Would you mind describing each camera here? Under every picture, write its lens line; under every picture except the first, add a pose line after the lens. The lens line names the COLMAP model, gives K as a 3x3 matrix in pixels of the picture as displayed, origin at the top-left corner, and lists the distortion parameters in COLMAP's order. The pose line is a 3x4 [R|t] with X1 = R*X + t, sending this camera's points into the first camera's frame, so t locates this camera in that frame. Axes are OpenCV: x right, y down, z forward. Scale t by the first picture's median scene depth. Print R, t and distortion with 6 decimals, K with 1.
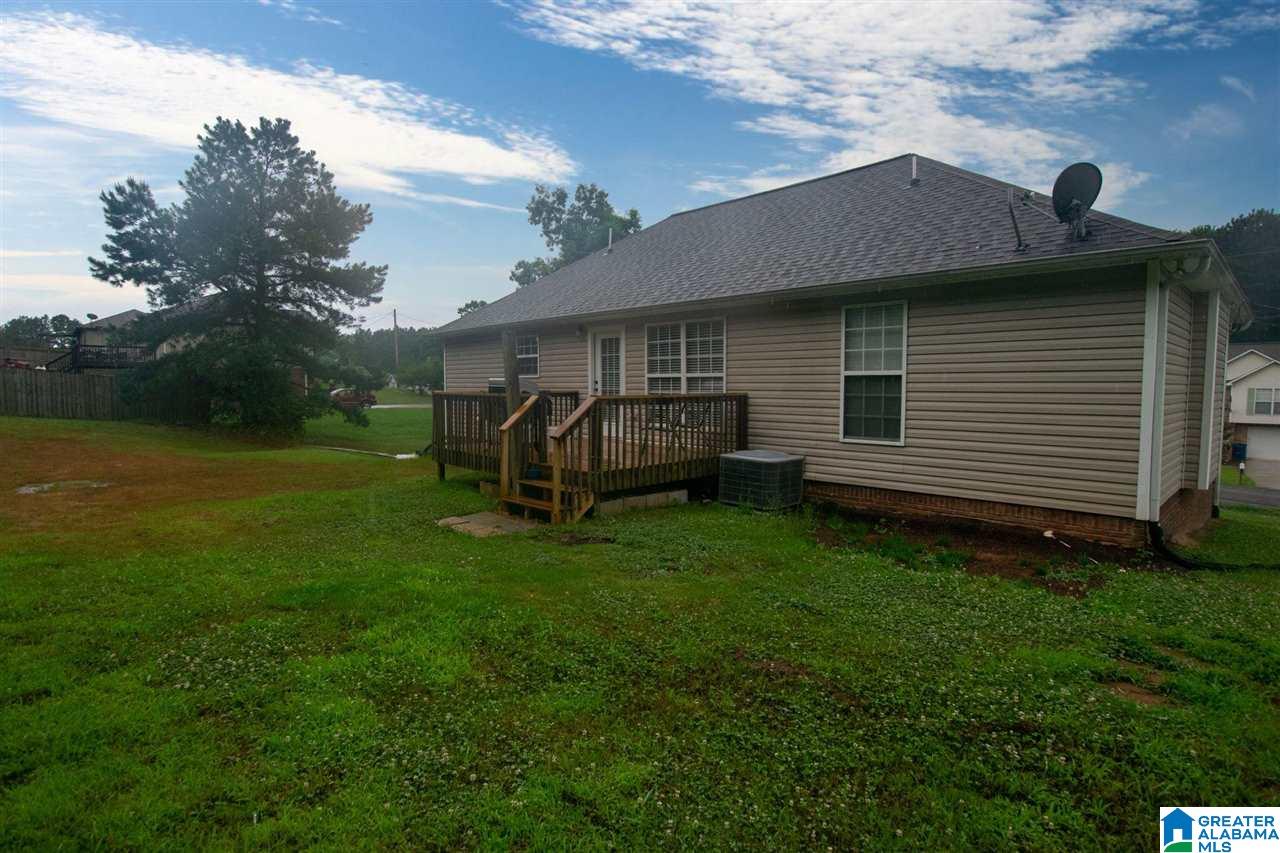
lens RADIAL K [[642.9, 0, 635.8], [0, 642.9, 420.5], [0, 0, 1]] dist [-0.028363, 0.004878]
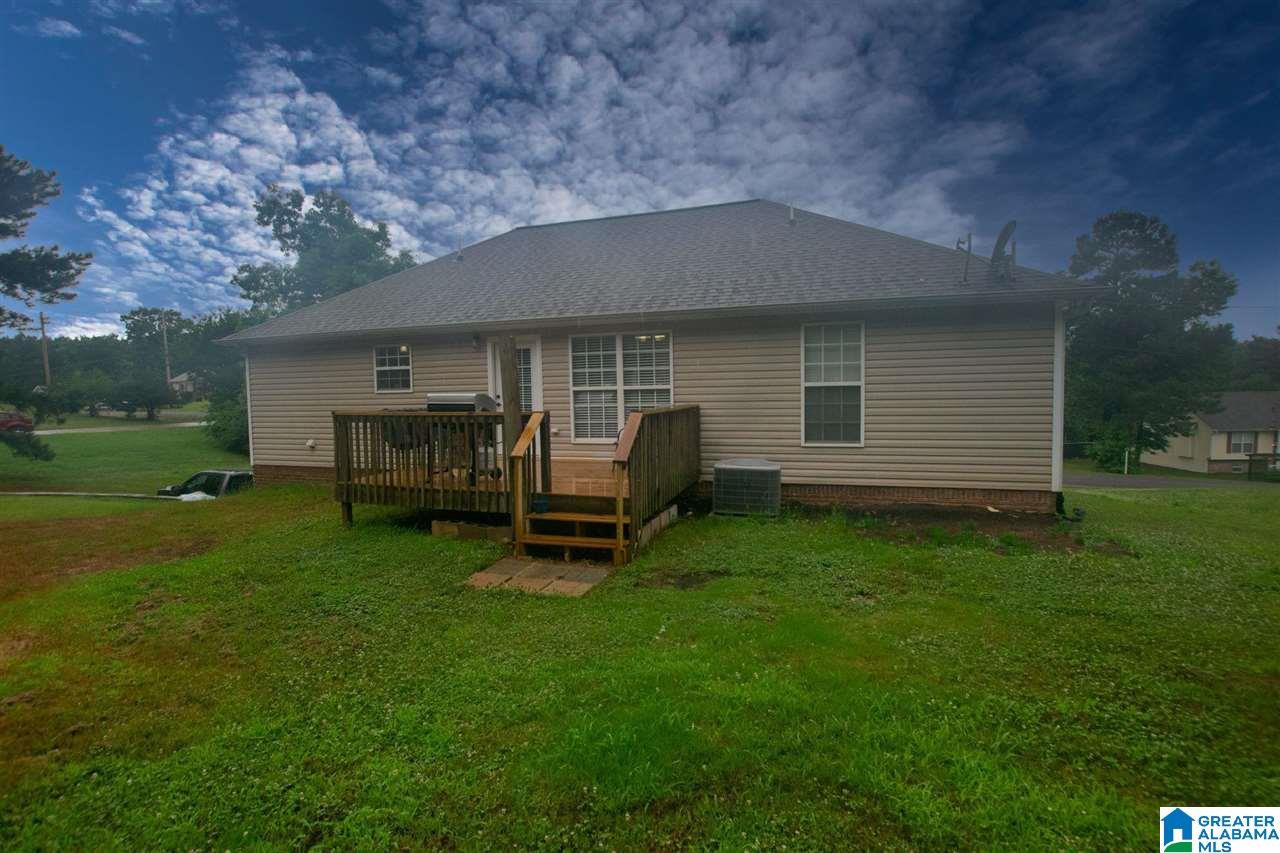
lens RADIAL K [[565.1, 0, 643.6], [0, 565.1, 422.9], [0, 0, 1]] dist [-0.036340, 0.006050]
pose [[0.875935, -0.039439, 0.480815, -0.317211], [0.043320, 0.999057, 0.003029, -0.018114], [-0.480481, 0.018176, 0.876817, 0.228359]]
